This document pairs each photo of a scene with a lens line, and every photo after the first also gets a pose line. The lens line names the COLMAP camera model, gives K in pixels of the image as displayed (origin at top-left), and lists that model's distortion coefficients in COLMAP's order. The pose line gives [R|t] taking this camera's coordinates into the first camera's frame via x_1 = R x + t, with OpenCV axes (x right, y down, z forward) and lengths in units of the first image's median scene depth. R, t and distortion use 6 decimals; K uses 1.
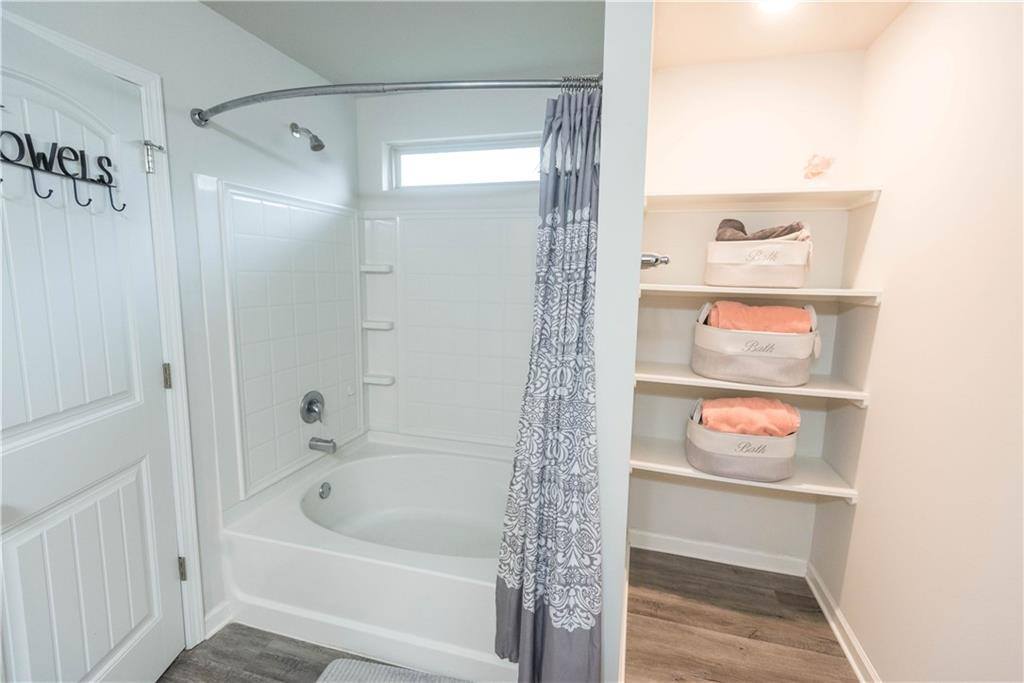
lens RADIAL K [[455.4, 0, 514.7], [0, 455.4, 335.8], [0, 0, 1]] dist [0.013737, -0.000422]
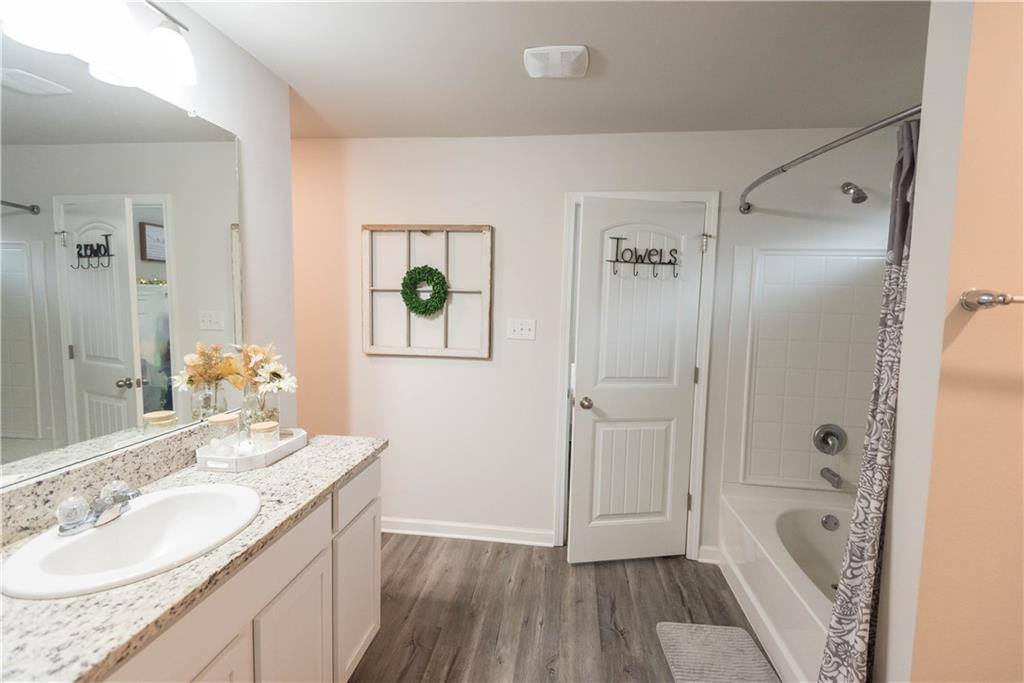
lens RADIAL K [[455.4, 0, 514.7], [0, 455.4, 335.8], [0, 0, 1]] dist [0.013737, -0.000422]
pose [[0.147396, 0.064078, -0.987000, 0.782381], [-0.157974, 0.986614, 0.040461, -0.014790], [0.976380, 0.149957, 0.155546, 0.124529]]
